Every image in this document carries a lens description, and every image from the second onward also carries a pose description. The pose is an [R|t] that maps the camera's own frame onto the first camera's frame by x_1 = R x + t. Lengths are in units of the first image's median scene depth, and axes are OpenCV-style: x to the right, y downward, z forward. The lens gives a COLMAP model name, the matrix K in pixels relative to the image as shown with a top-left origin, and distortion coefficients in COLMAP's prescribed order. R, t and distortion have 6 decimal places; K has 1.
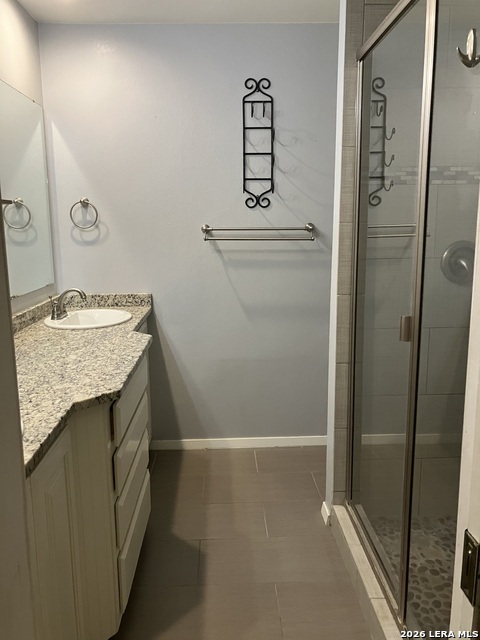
lens RADIAL K [[530.2, 0, 240.5], [0, 530.2, 330.6], [0, 0, 1]] dist [0.049964, -0.005205]
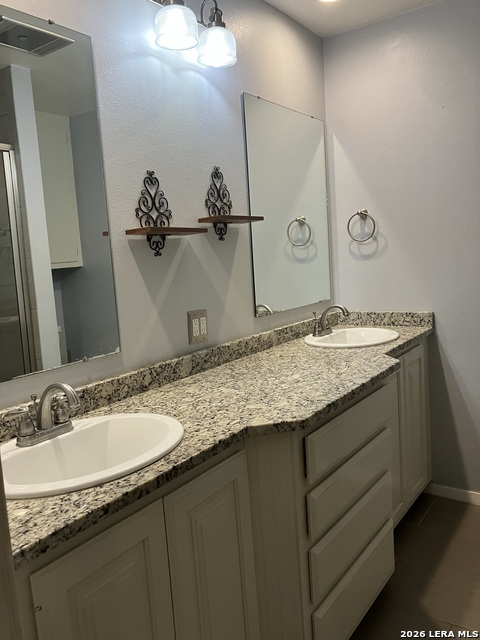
lens RADIAL K [[530.2, 0, 240.5], [0, 530.2, 330.6], [0, 0, 1]] dist [0.049964, -0.005205]
pose [[0.798793, 0.044561, -0.599953, 0.110109], [-0.066353, 0.997695, -0.014241, -0.007367], [0.597935, 0.051185, 0.799908, 0.131256]]
